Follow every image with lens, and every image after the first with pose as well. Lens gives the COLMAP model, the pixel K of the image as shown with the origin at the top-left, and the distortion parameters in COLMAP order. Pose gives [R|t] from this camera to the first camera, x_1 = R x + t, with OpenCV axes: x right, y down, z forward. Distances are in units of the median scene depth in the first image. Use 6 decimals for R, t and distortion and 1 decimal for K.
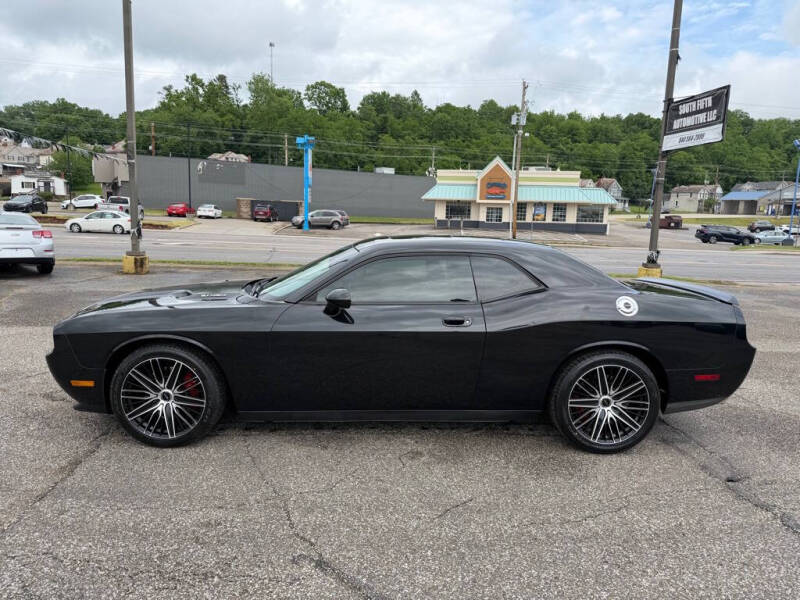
lens RADIAL K [[545.6, 0, 398.2], [0, 545.6, 289.7], [0, 0, 1]] dist [0.059215, -0.095322]
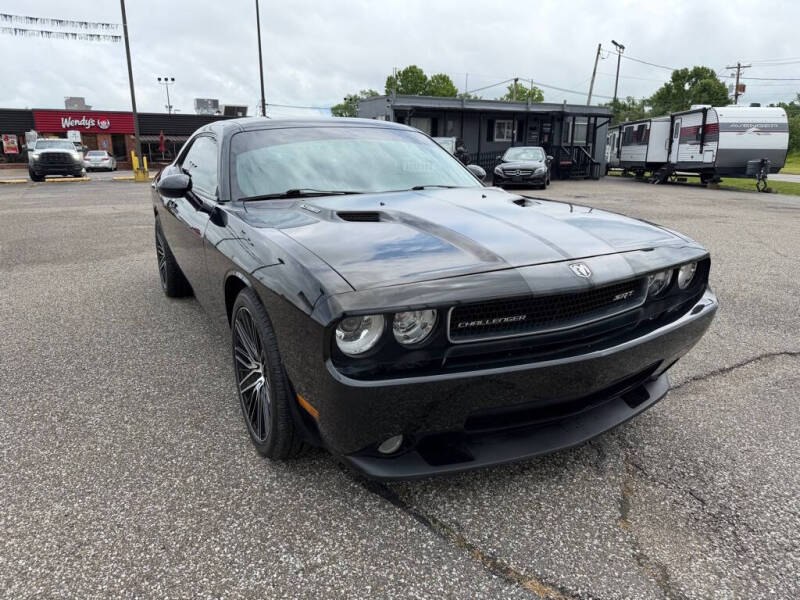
lens RADIAL K [[565.5, 0, 397.8], [0, 565.5, 288.9], [0, 0, 1]] dist [0.033366, -0.050897]
pose [[-0.444133, -0.235088, 0.864569, -0.237229], [0.108148, 0.943841, 0.312199, -0.030366], [-0.889410, 0.232159, -0.393767, 0.361282]]
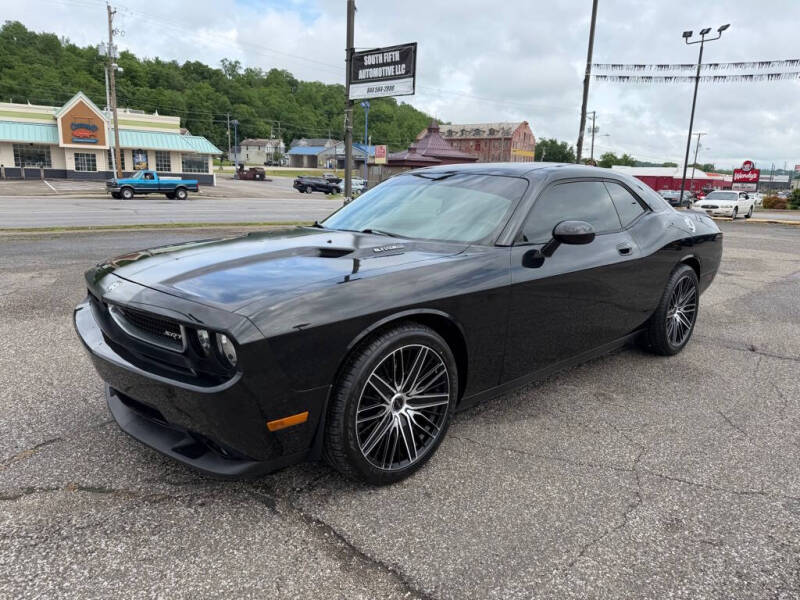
lens RADIAL K [[557.0, 0, 396.8], [0, 557.0, 299.8], [0, 0, 1]] dist [0.031267, -0.045182]
pose [[0.752647, -0.141564, 0.643026, -0.190215], [0.077598, 0.988878, 0.126879, -0.002490], [-0.653836, -0.045598, 0.755261, 0.117389]]
